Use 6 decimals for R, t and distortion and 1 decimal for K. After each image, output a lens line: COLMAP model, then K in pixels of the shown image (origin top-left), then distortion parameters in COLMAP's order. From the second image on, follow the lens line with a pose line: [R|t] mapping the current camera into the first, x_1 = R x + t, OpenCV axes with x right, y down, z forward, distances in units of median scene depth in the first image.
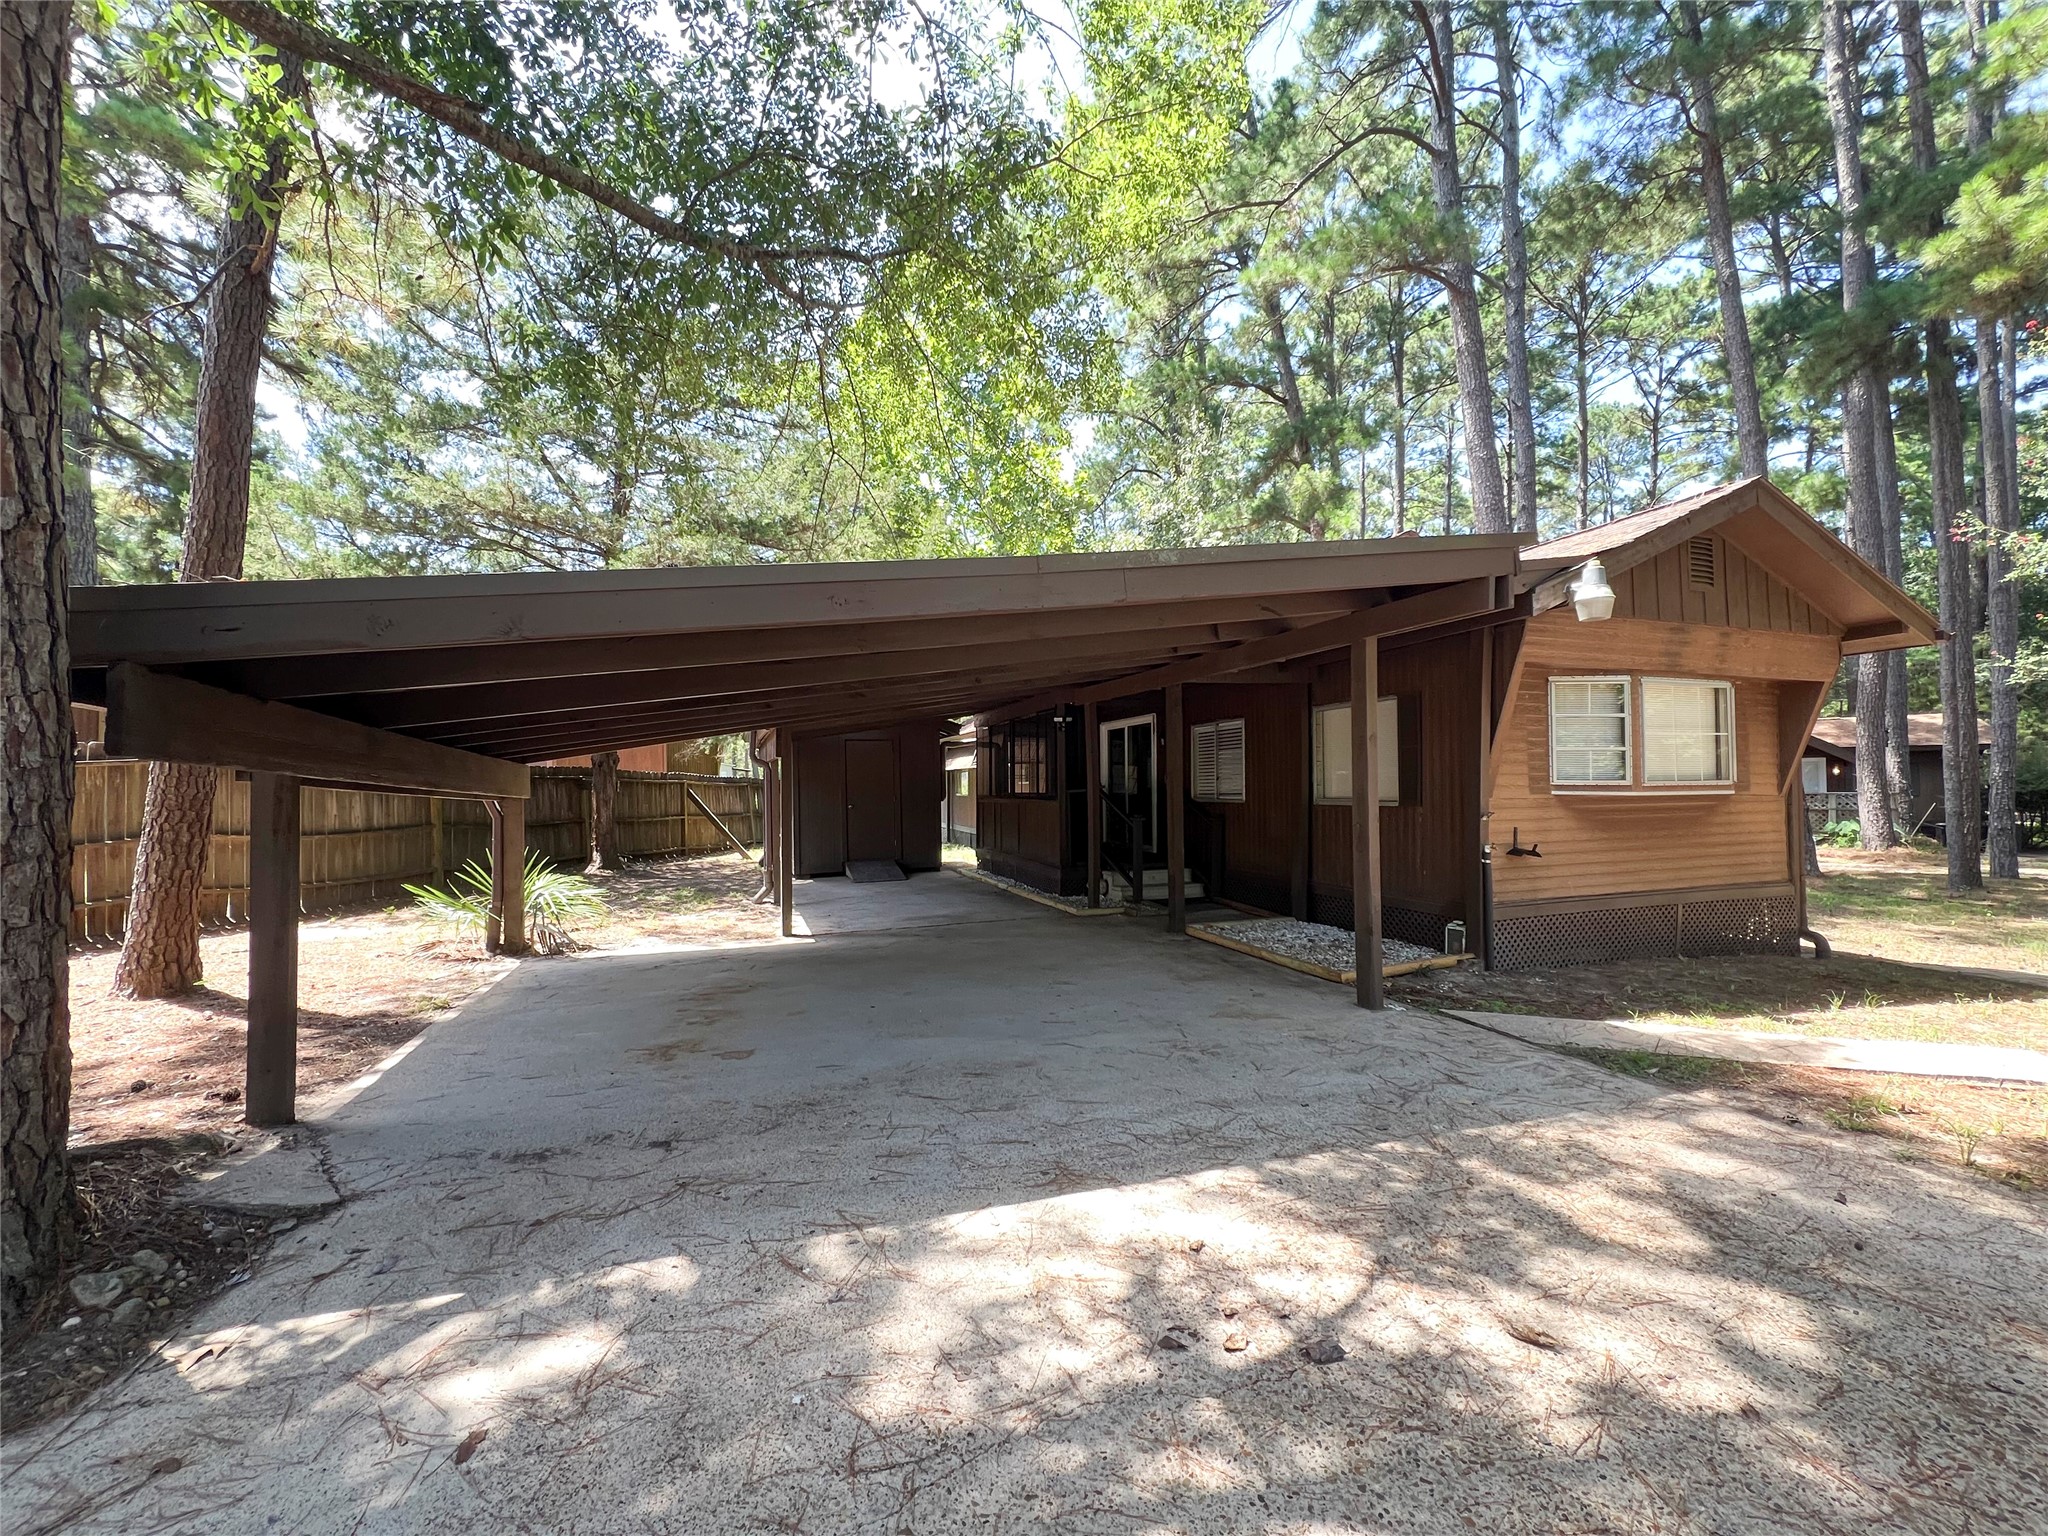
lens RADIAL K [[814.2, 0, 1026.5], [0, 814.2, 772.3], [0, 0, 1]] dist [-0.001754, 0.000724]
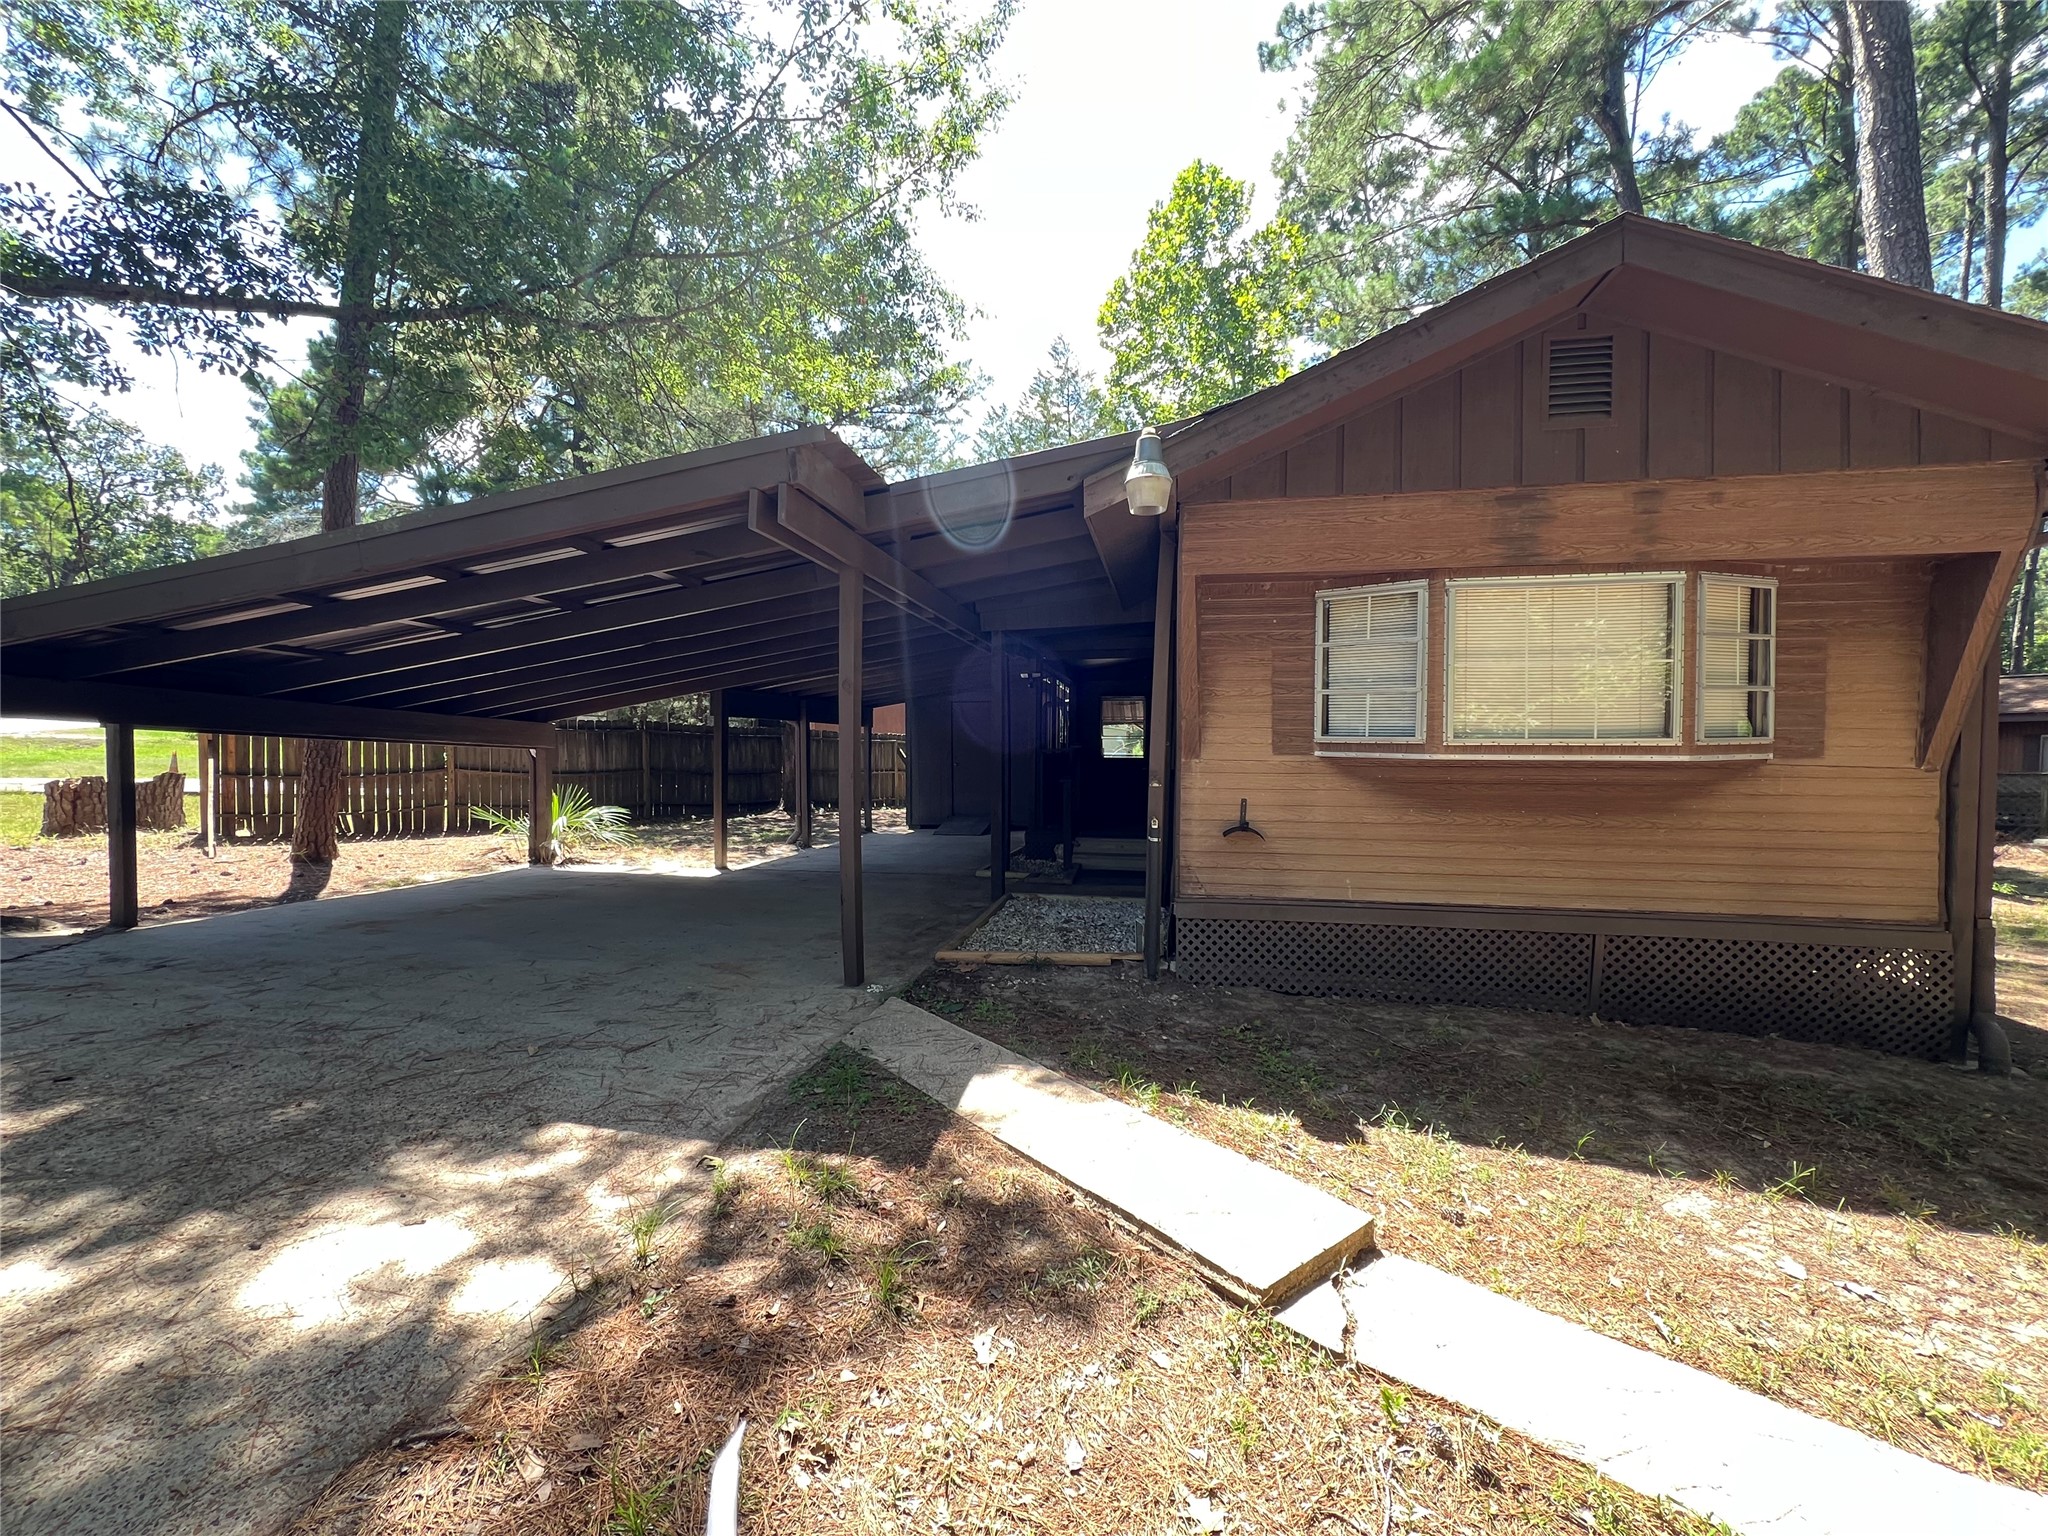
lens RADIAL K [[814.2, 0, 1026.5], [0, 814.2, 772.3], [0, 0, 1]] dist [-0.001754, 0.000724]
pose [[0.854029, 0.022905, -0.519721, 0.809997], [0.000750, 0.998975, 0.045261, 0.008674], [0.520225, -0.039044, 0.853137, 0.255084]]
